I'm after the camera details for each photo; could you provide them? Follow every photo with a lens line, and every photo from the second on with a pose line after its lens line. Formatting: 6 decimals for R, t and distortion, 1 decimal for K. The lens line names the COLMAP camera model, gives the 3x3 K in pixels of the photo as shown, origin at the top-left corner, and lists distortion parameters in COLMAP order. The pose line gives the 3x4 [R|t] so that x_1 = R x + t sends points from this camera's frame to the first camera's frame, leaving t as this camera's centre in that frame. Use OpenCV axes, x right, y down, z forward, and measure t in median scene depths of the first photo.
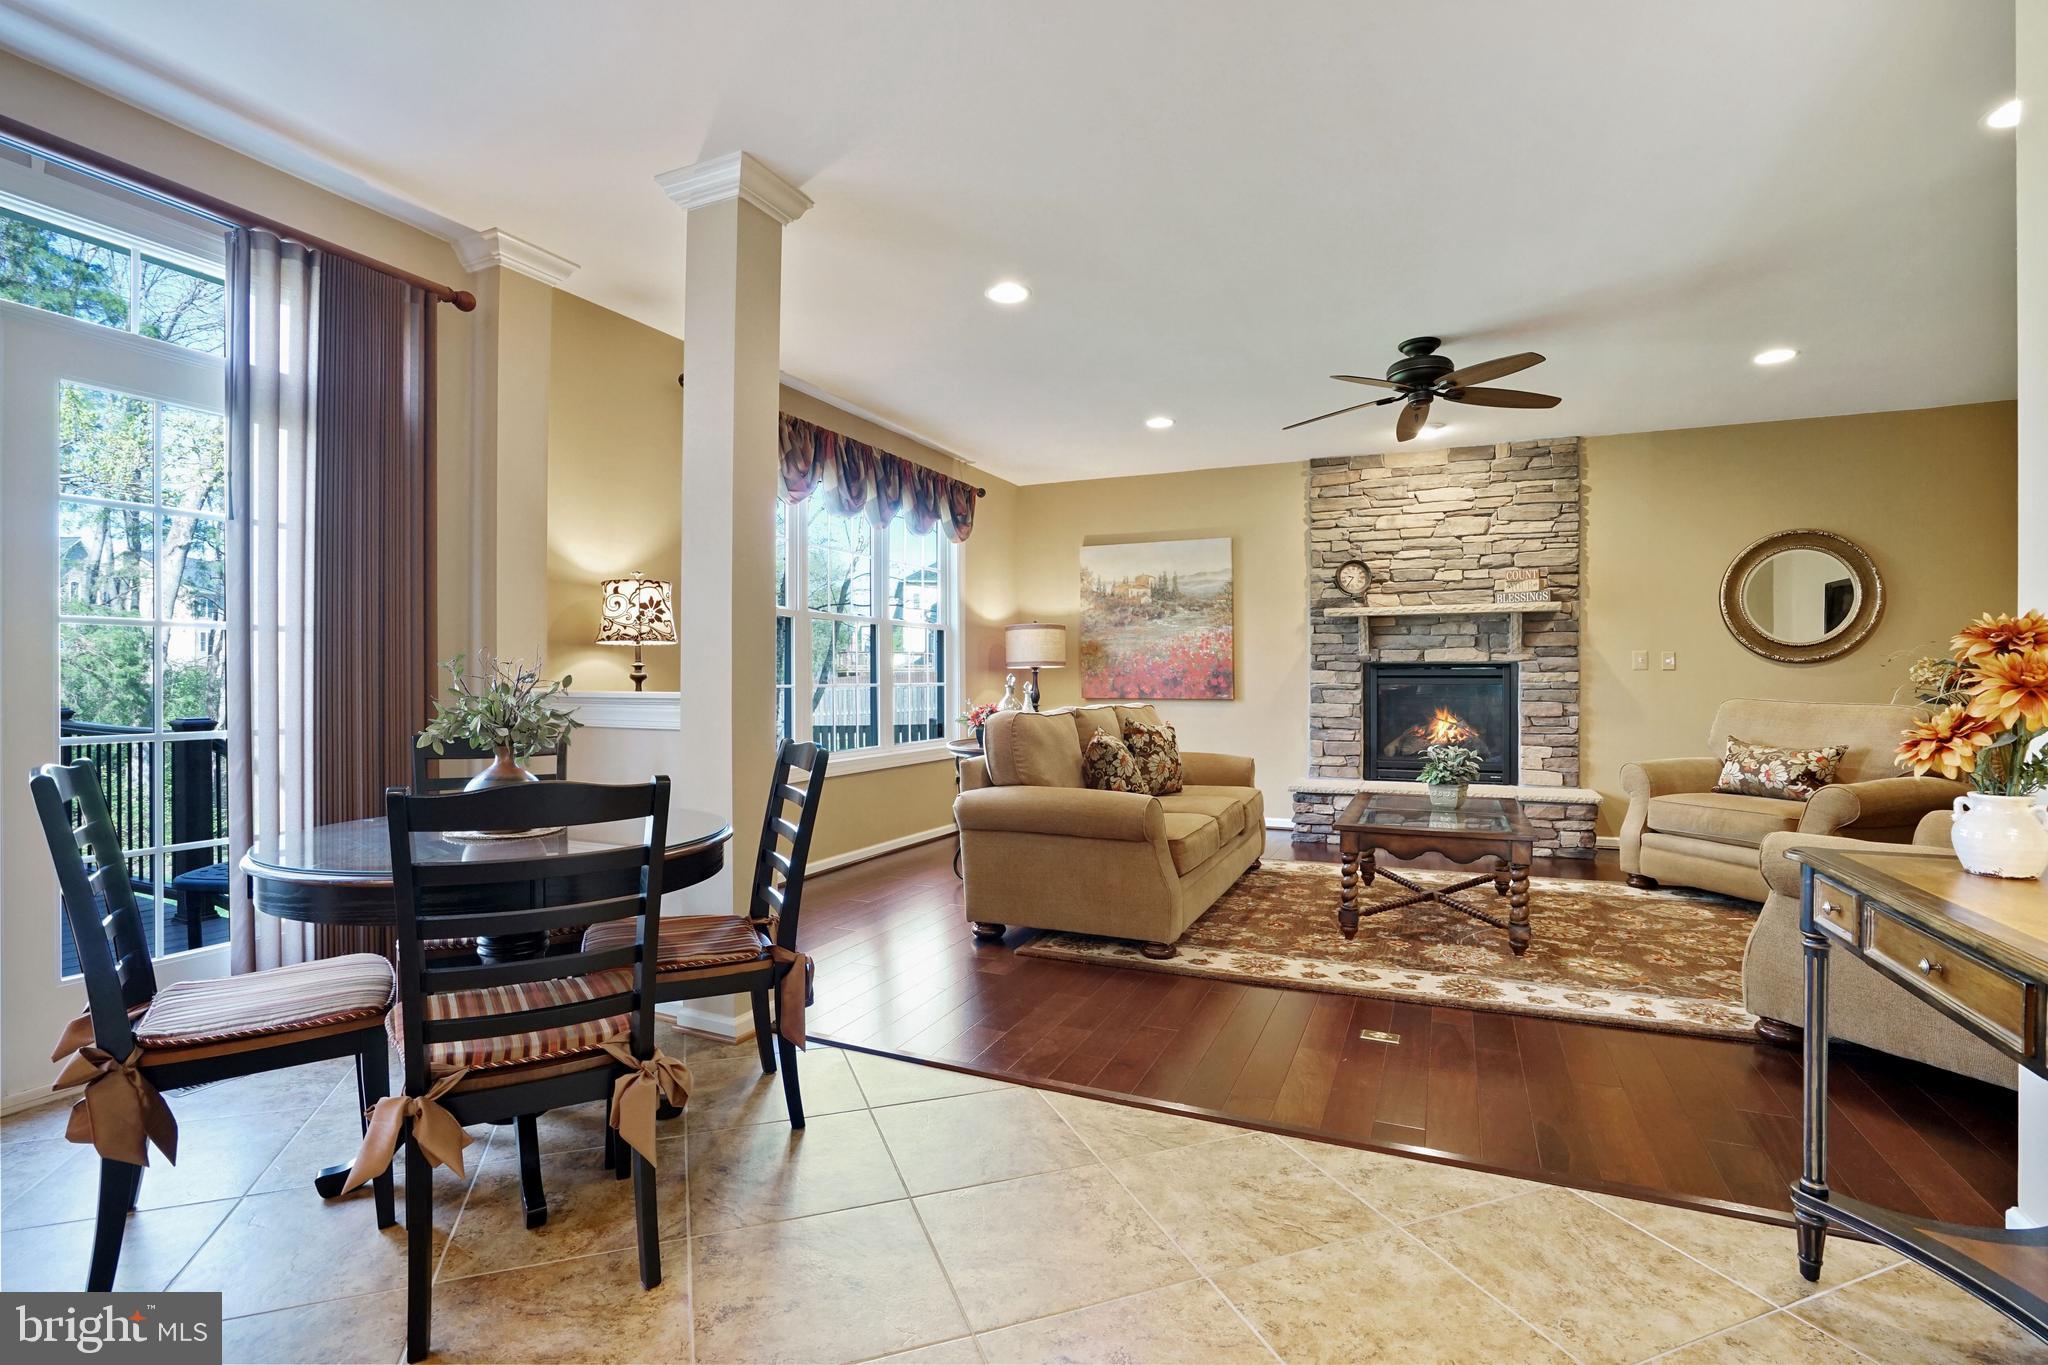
lens RADIAL K [[946.8, 0, 1023.0], [0, 946.8, 679.7], [0, 0, 1]] dist [-0.054875, 0.018296]
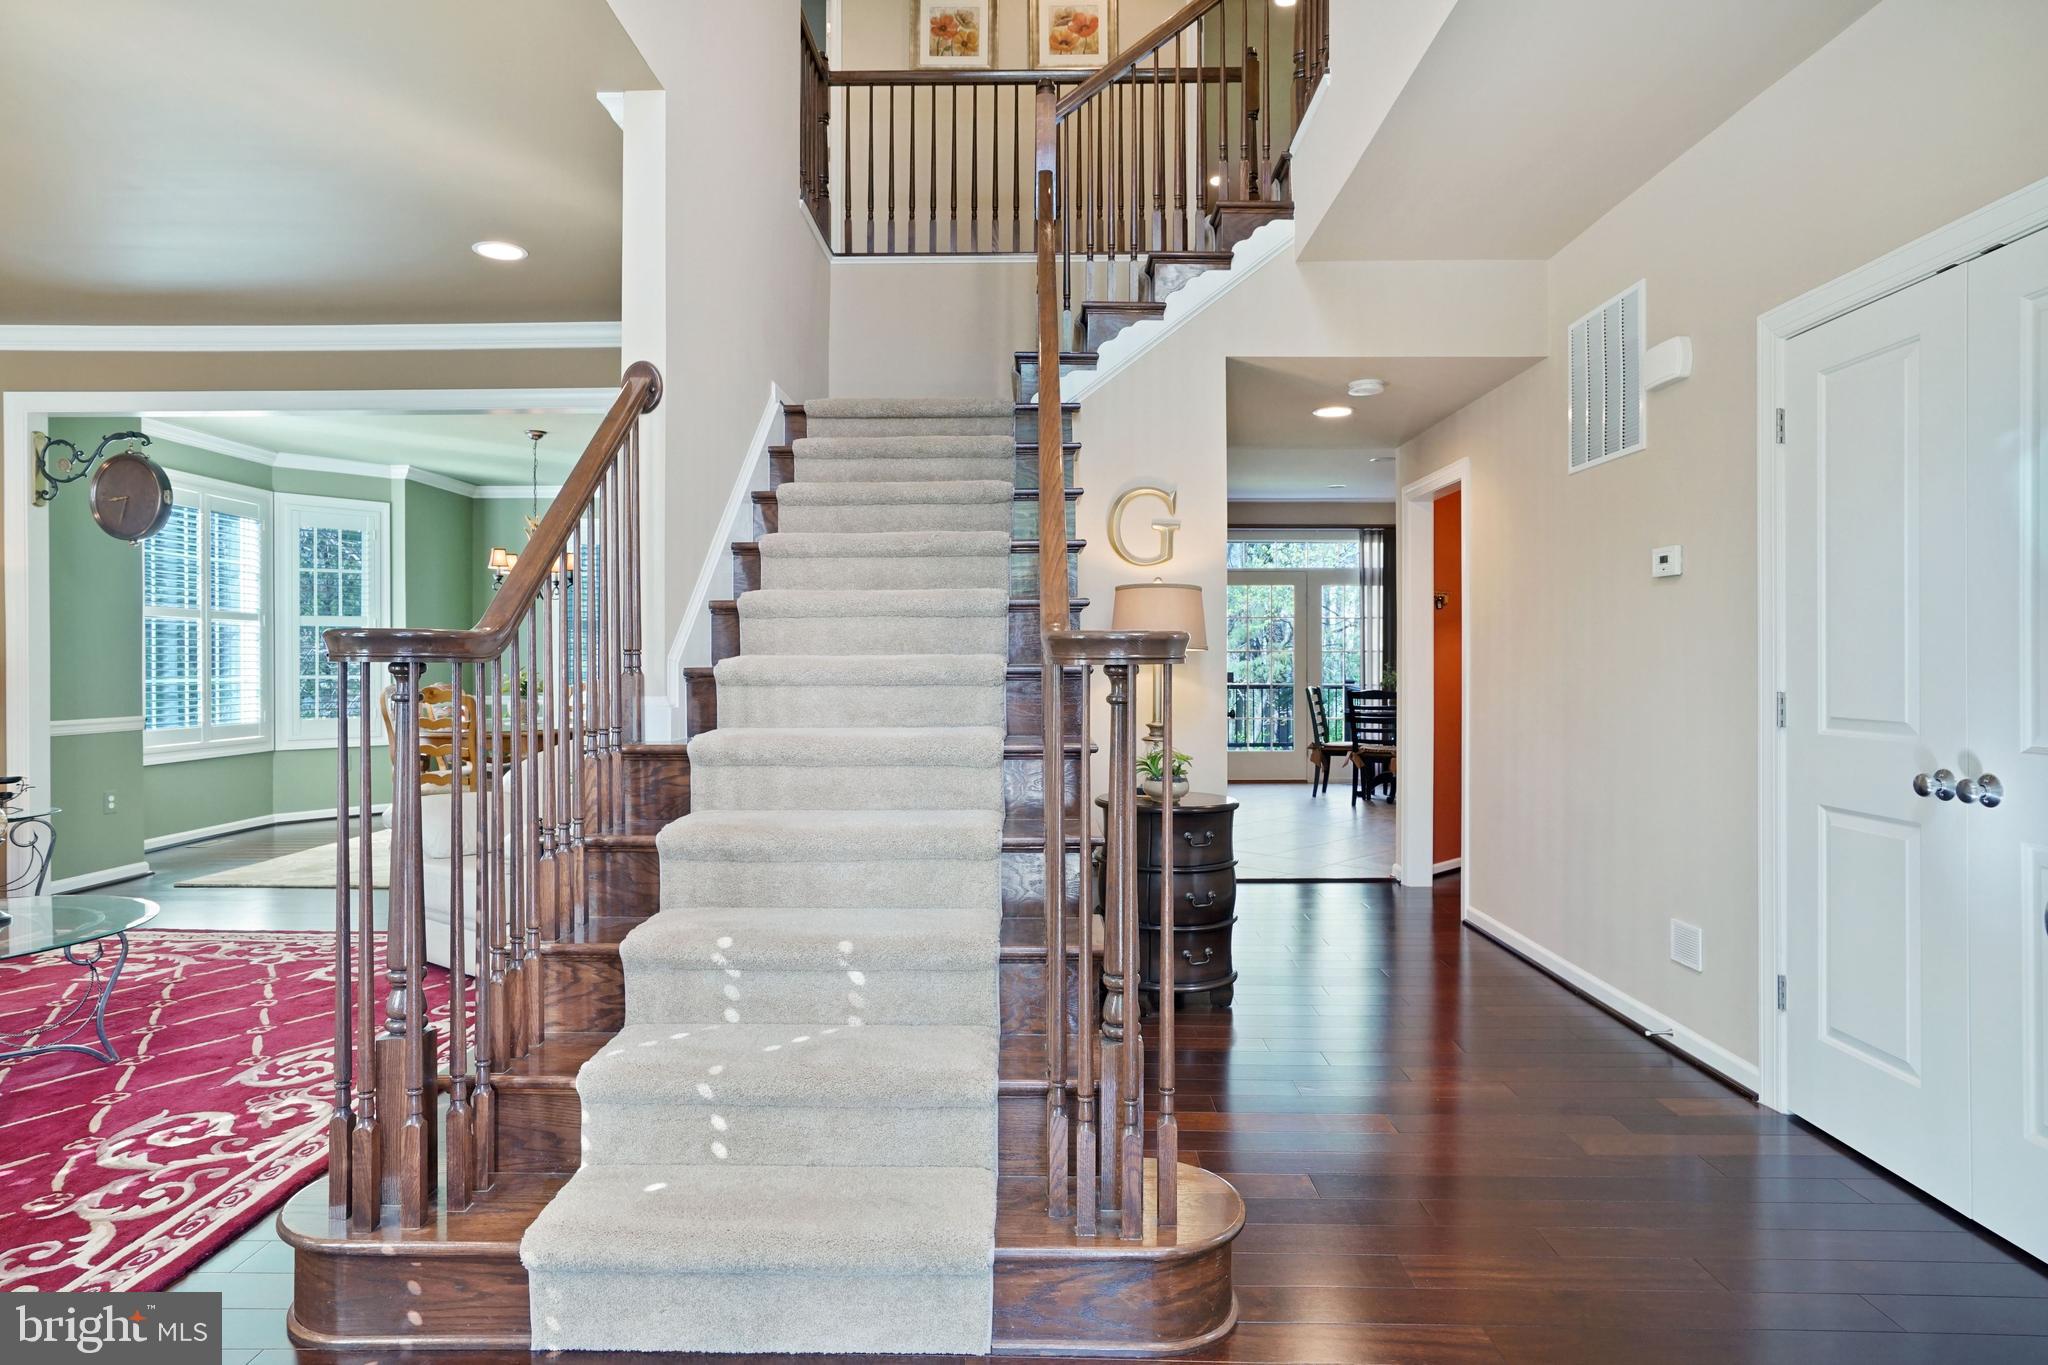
lens RADIAL K [[1171.3, 0, 1015.2], [0, 1171.3, 667.0], [0, 0, 1]] dist [-0.002110, 0.005603]
pose [[0.392592, 0.007269, -0.919684, 1.569565], [0.002926, 0.999954, 0.009153, -0.025122], [0.919708, -0.006284, 0.392552, -1.118008]]
